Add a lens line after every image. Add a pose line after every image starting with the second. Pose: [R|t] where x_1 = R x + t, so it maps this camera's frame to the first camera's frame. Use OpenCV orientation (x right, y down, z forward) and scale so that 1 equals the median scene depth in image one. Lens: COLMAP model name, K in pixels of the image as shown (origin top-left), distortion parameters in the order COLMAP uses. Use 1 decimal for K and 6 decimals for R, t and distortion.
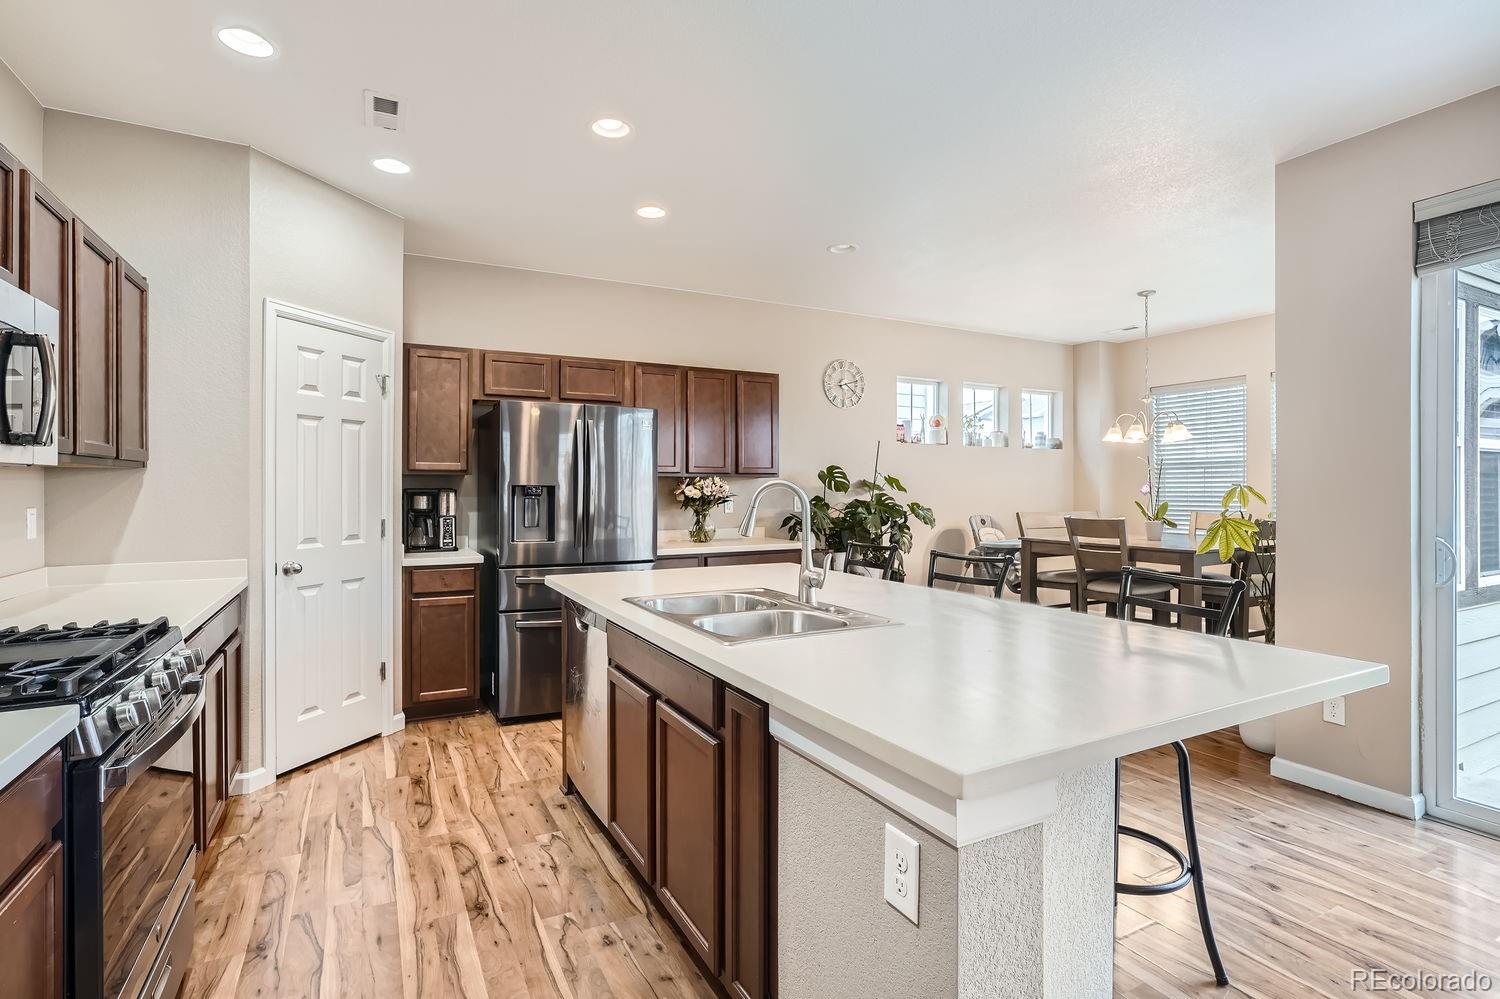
lens RADIAL K [[729.1, 0, 743.9], [0, 729.1, 487.8], [0, 0, 1]] dist [-0.038123, 0.014739]
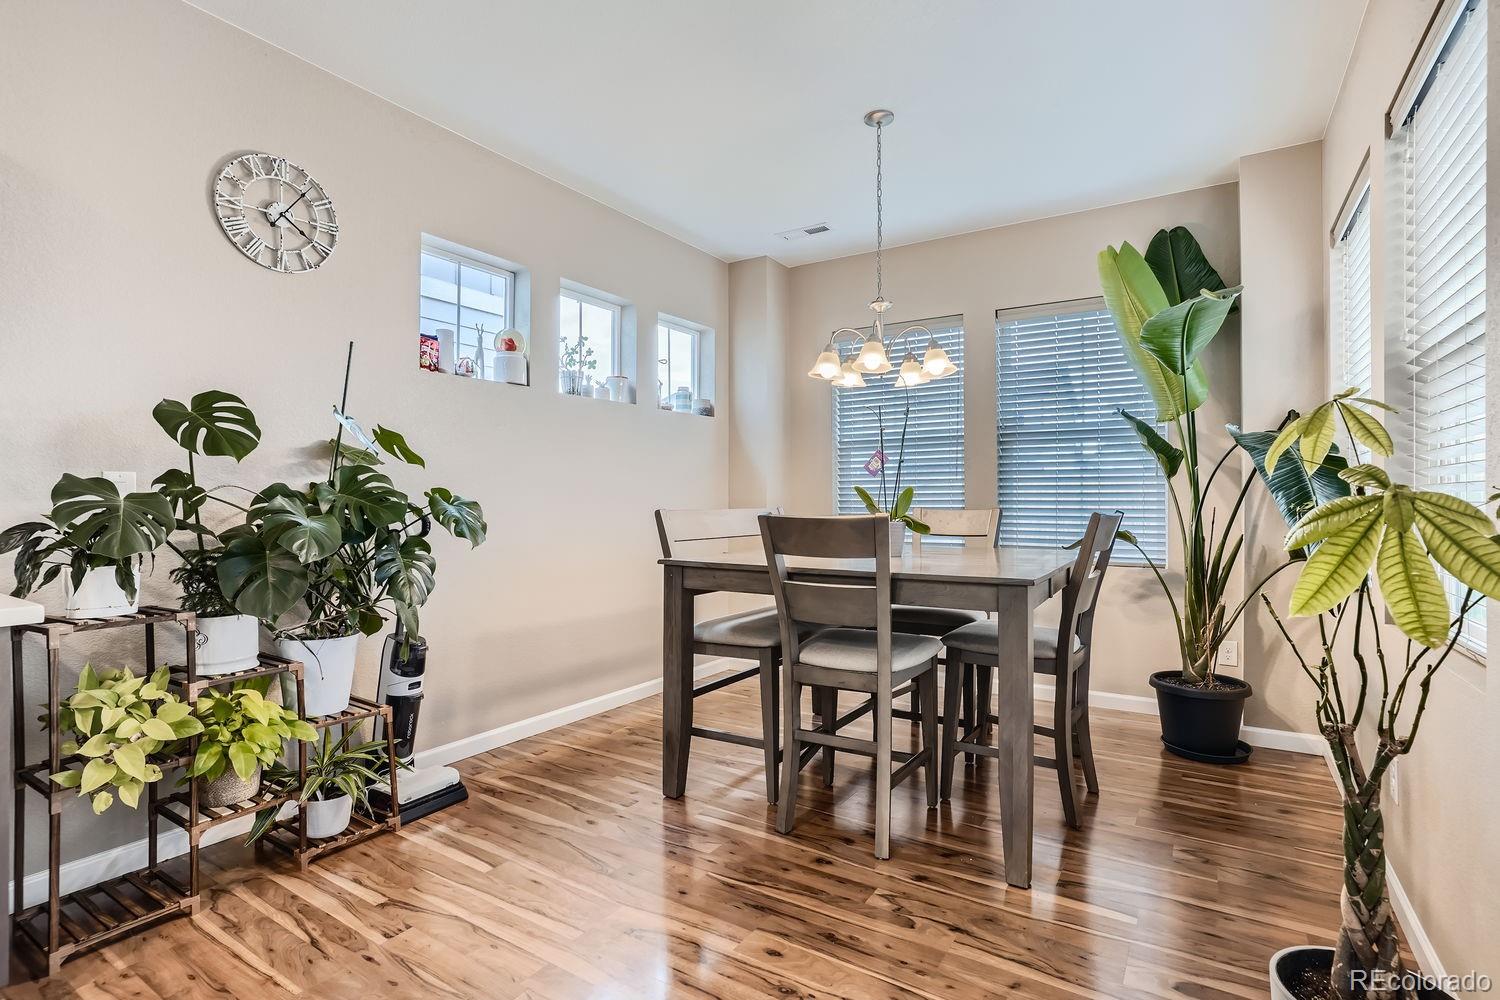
lens RADIAL K [[729.1, 0, 755.3], [0, 729.1, 491.2], [0, 0, 1]] dist [-0.038123, 0.014739]
pose [[0.862037, 0.005655, 0.506813, 0.178529], [0.000283, 0.999932, -0.011638, 0.027356], [-0.506845, 0.010176, 0.861977, 0.531187]]
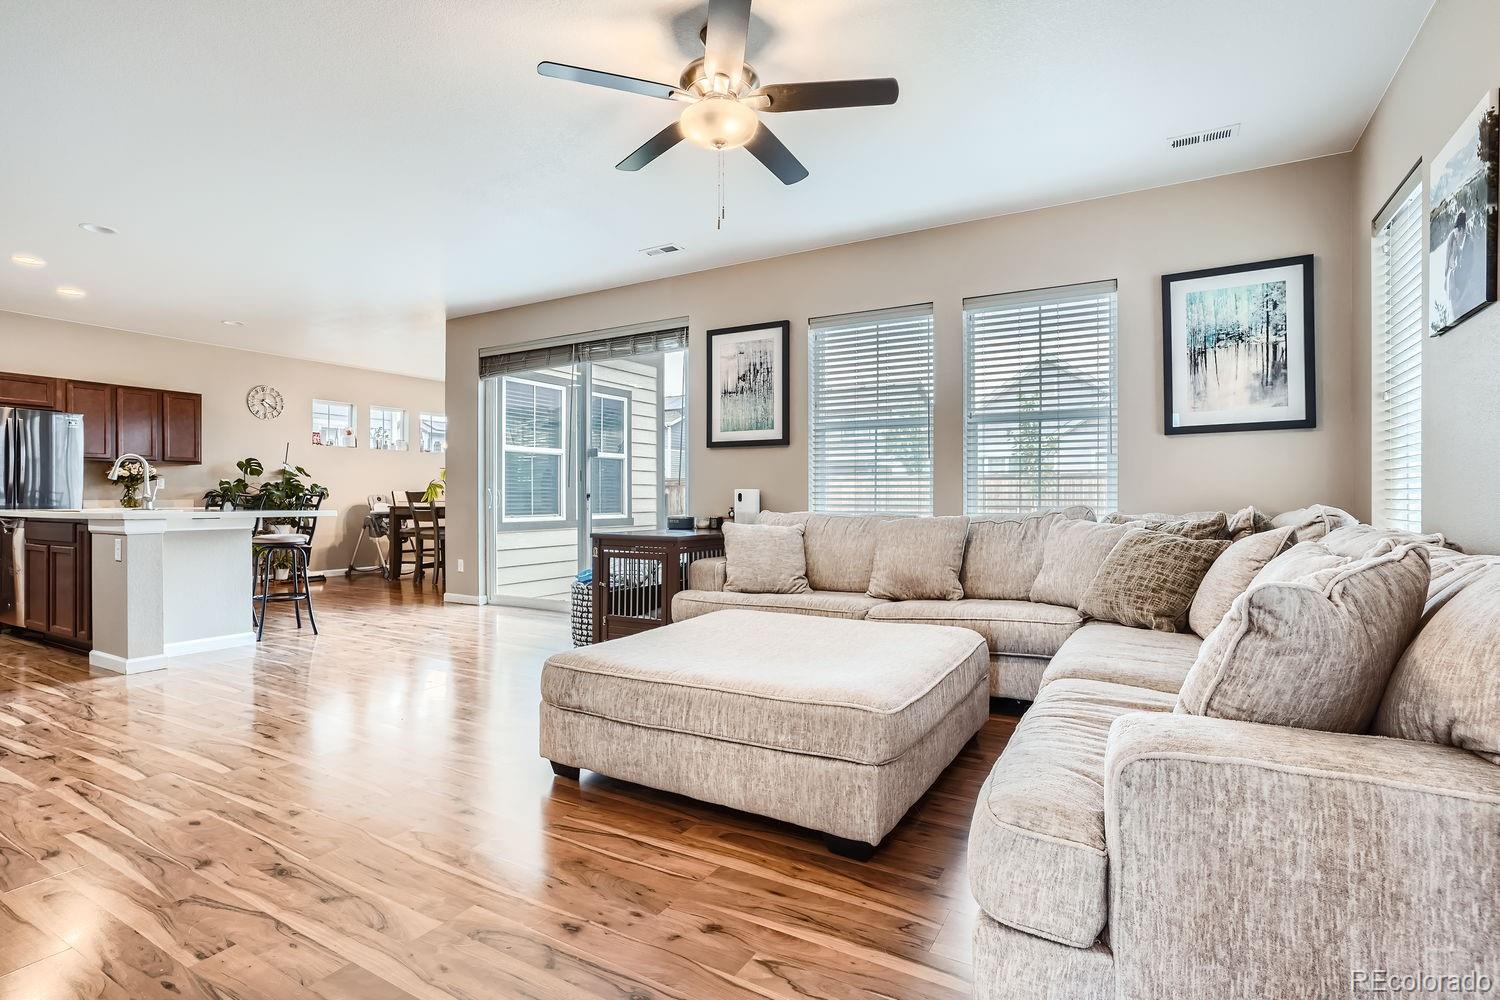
lens RADIAL K [[729.1, 0, 757.6], [0, 729.1, 502.1], [0, 0, 1]] dist [-0.038123, 0.014739]
pose [[0.841362, -0.001668, 0.540469, 0.201551], [0.000128, 0.999996, 0.002886, 0.054861], [-0.540472, -0.002358, 0.841359, -0.780146]]
